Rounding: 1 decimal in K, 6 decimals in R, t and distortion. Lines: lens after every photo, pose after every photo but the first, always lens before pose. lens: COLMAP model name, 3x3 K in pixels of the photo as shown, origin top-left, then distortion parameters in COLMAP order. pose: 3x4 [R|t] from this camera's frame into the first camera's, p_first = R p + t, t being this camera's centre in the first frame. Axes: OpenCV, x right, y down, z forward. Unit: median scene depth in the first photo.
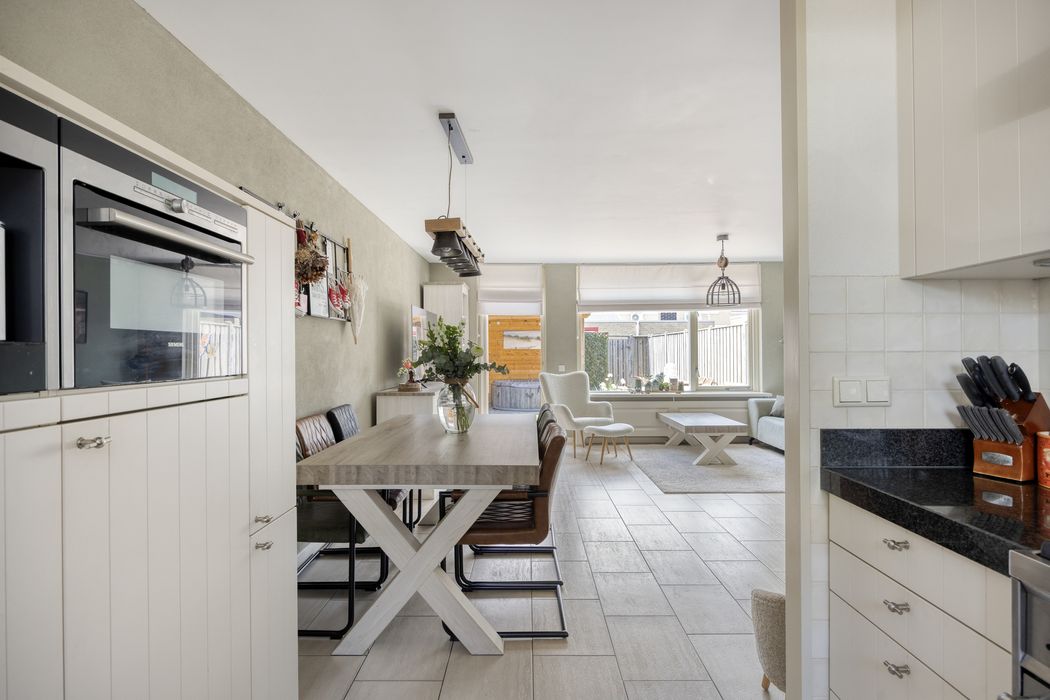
lens RADIAL K [[563.7, 0, 526.2], [0, 563.7, 348.2], [0, 0, 1]] dist [0.000968, 0.000395]
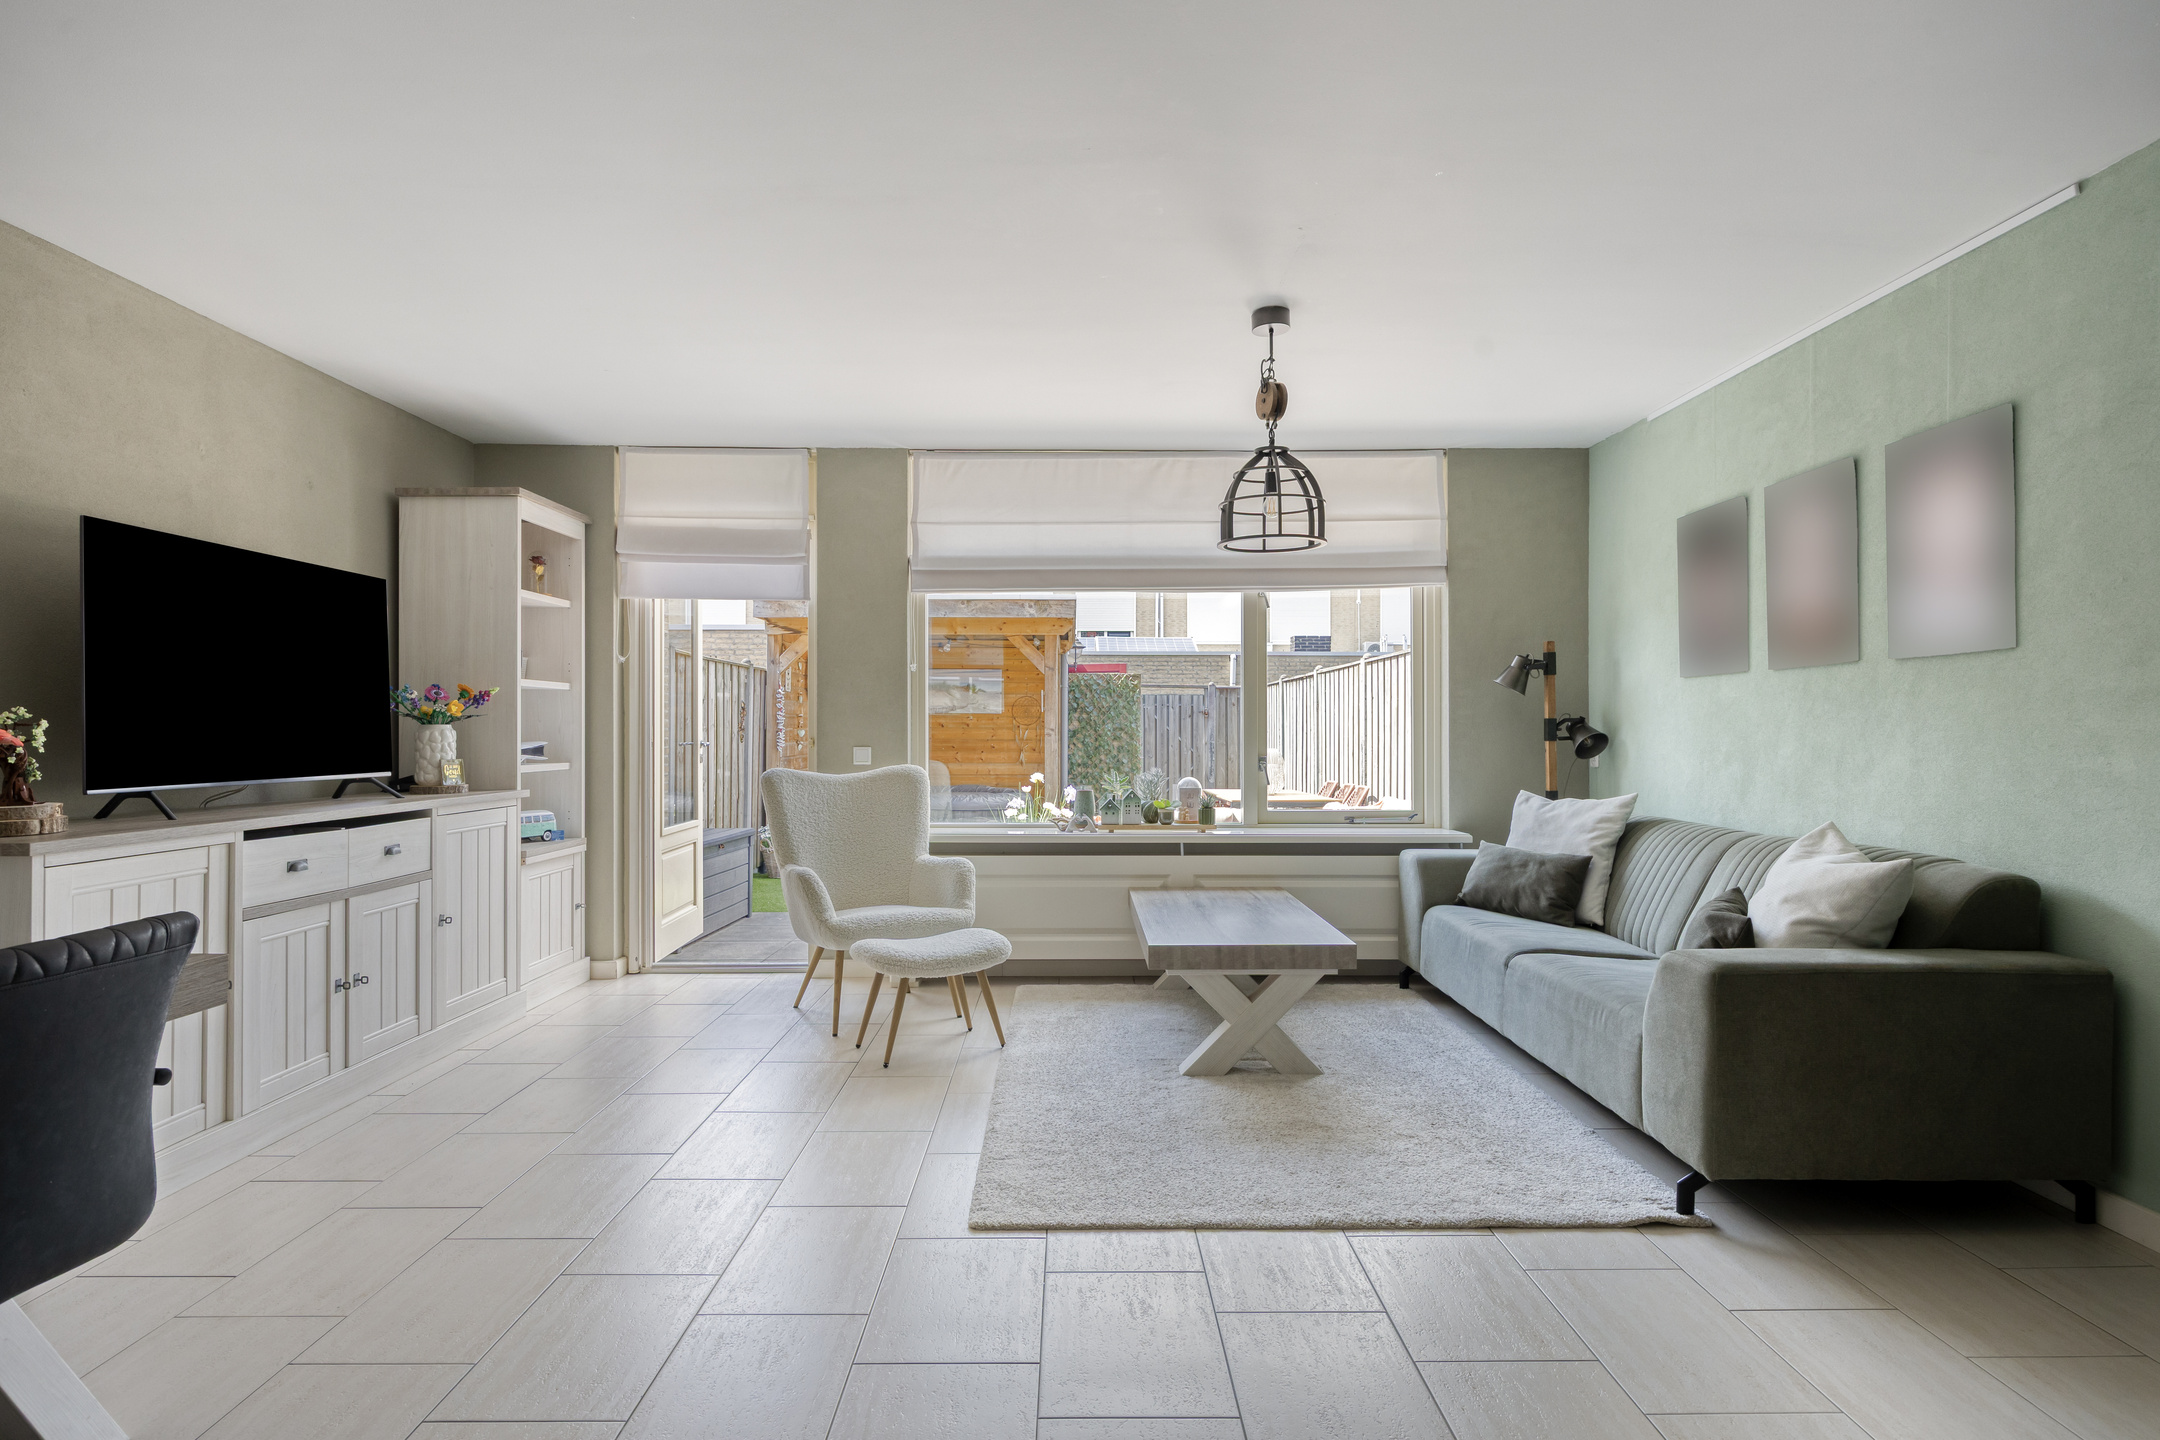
lens RADIAL K [[1159.6, 0, 1082.1], [0, 1159.6, 730.2], [0, 0, 1]] dist [0.000968, 0.000395]
pose [[0.999914, 0.005622, 0.011862, 0.191959], [-0.005708, 0.999957, 0.007244, 0.014352], [-0.011821, -0.007311, 0.999903, 0.305664]]
